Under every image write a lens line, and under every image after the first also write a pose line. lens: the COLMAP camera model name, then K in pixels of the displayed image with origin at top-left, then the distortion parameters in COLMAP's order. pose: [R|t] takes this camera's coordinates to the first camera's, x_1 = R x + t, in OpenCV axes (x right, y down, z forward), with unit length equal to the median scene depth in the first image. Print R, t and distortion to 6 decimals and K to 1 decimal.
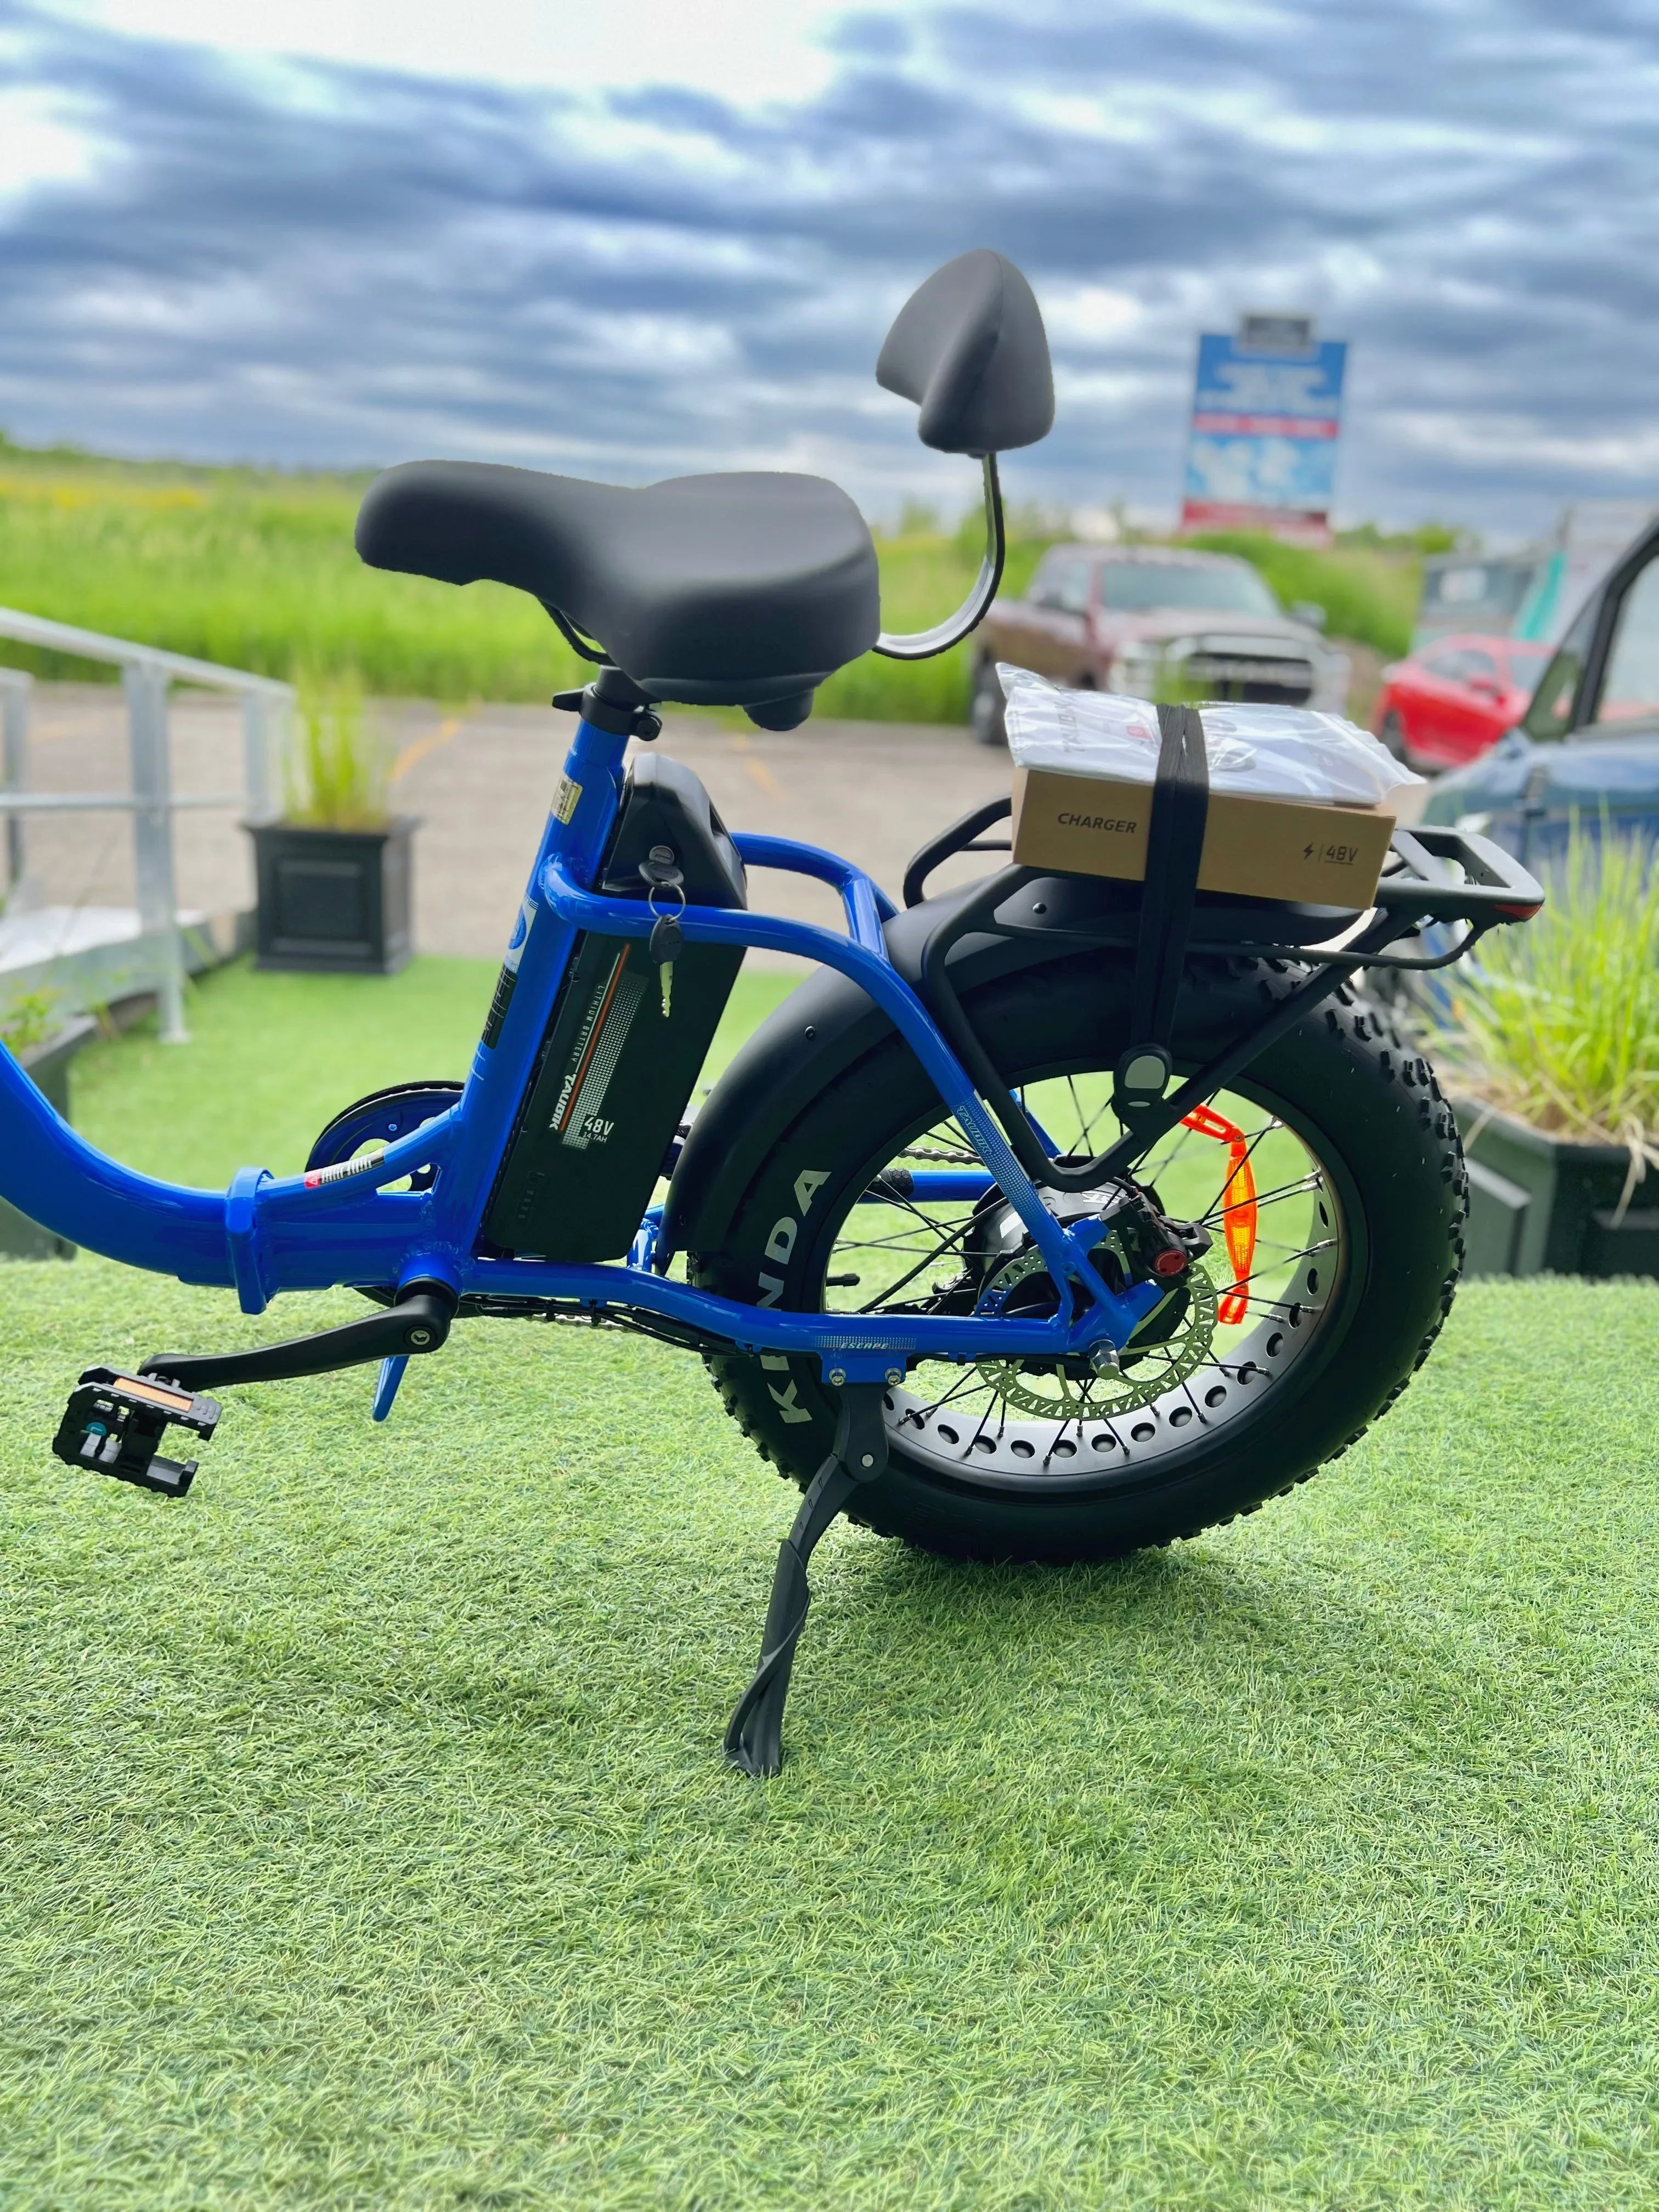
lens RADIAL K [[1699.7, 0, 849.0], [0, 1699.7, 1119.2], [0, 0, 1]] dist [0.031773, -0.046486]
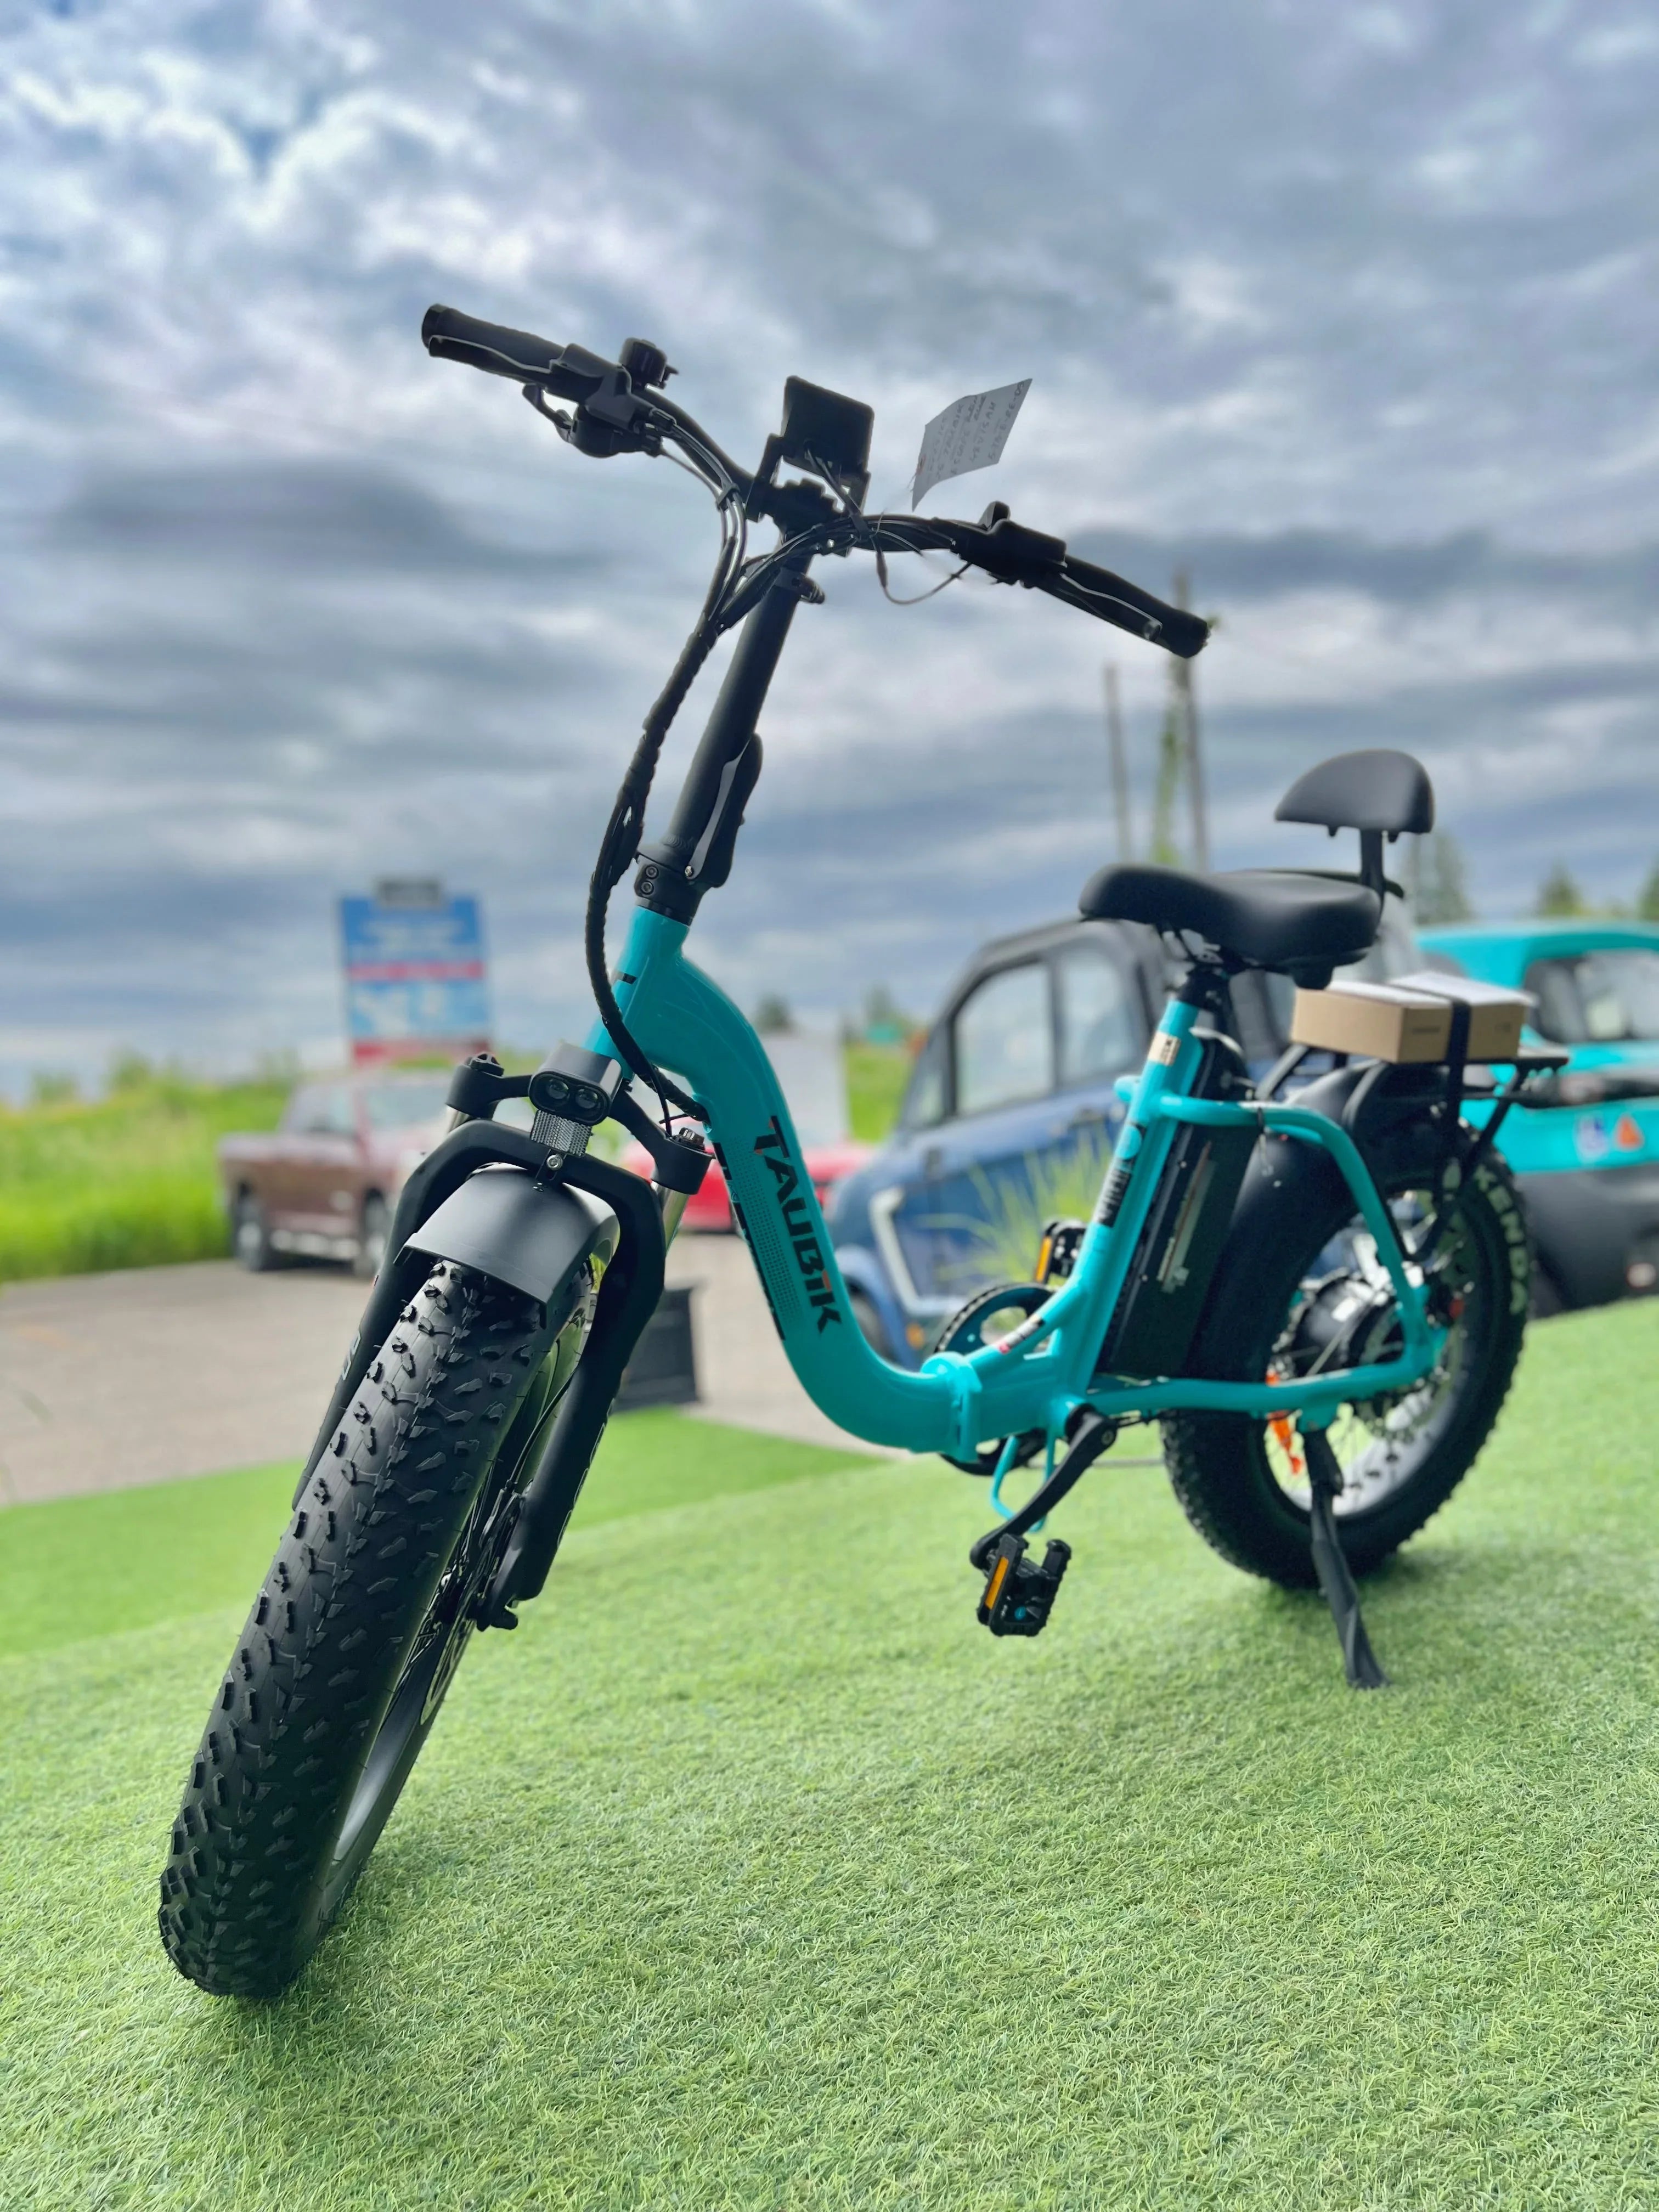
lens RADIAL K [[1699.7, 0, 837.1], [0, 1699.7, 1126.7], [0, 0, 1]] dist [0.031773, -0.046486]
pose [[0.873140, -0.115136, 0.473678, -1.032729], [0.249127, 0.940620, -0.230586, 0.146130], [-0.419003, 0.319340, 0.849976, -0.179703]]
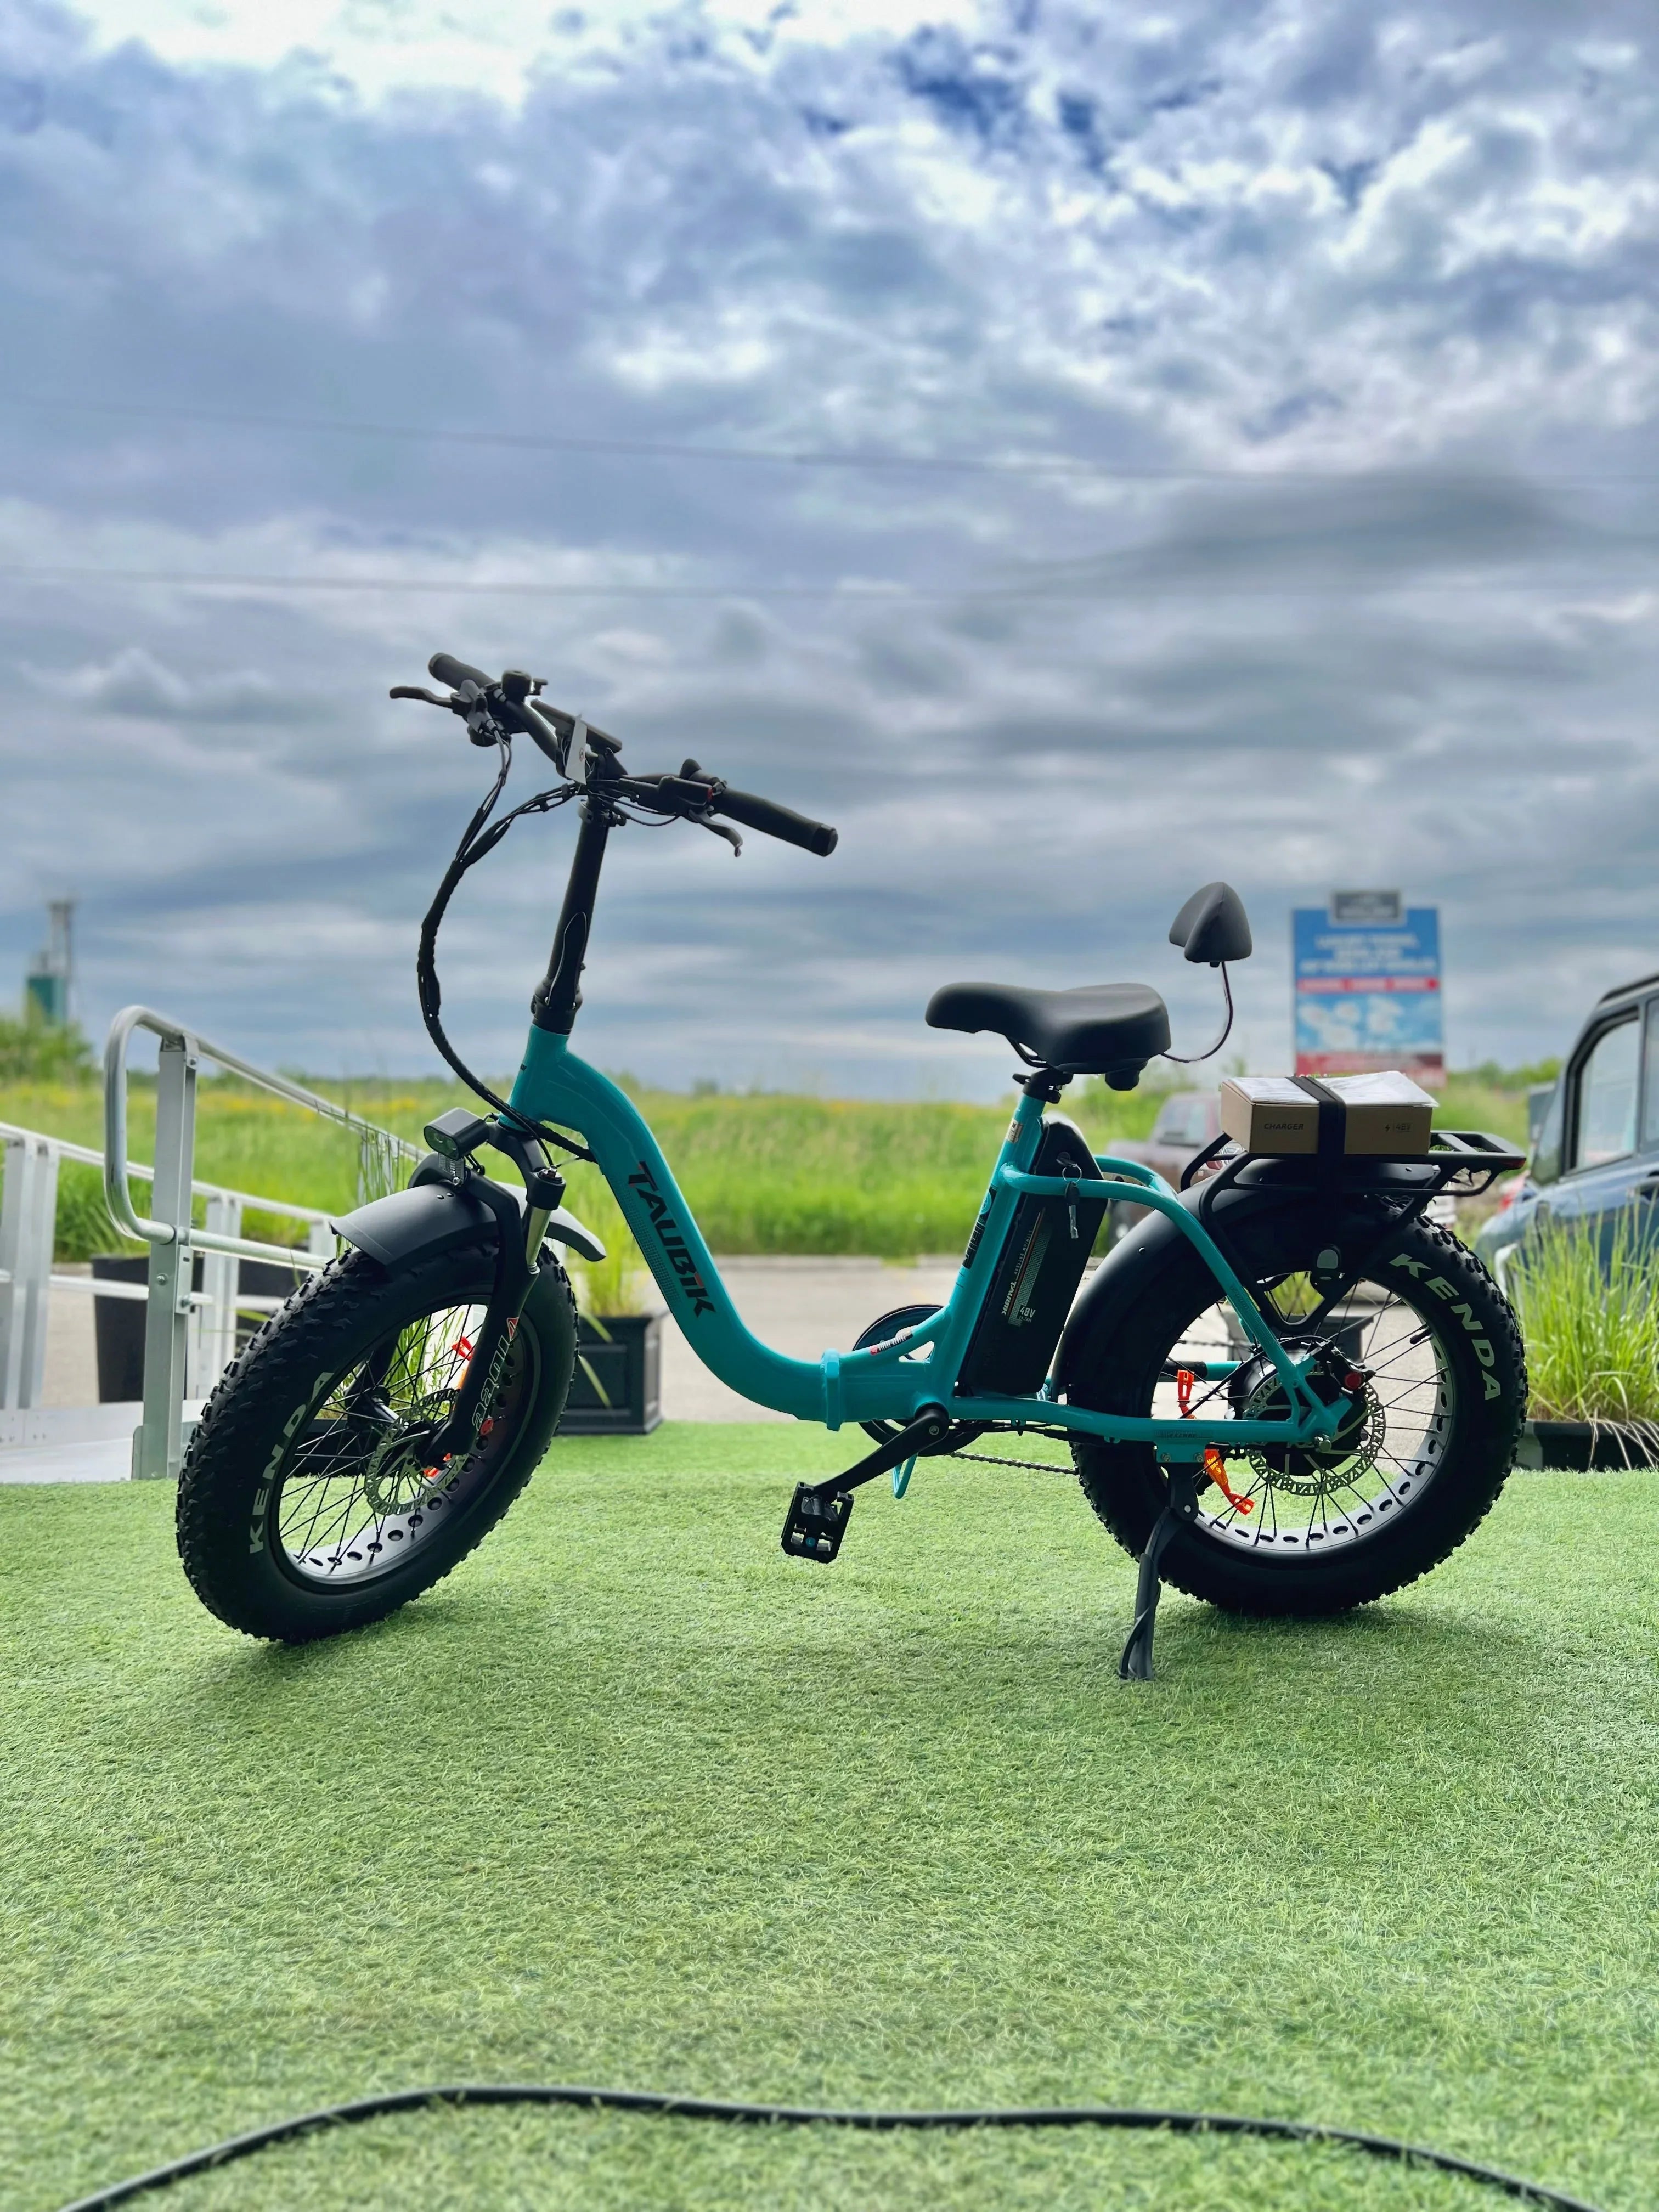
lens RADIAL K [[1699.7, 0, 807.2], [0, 1699.7, 1105.3], [0, 0, 1]] dist [0.031773, -0.046486]
pose [[0.993563, -0.055640, -0.098673, -0.175594], [0.020219, 0.944180, -0.328809, 0.371605], [0.111460, 0.324697, 0.939228, -0.777791]]
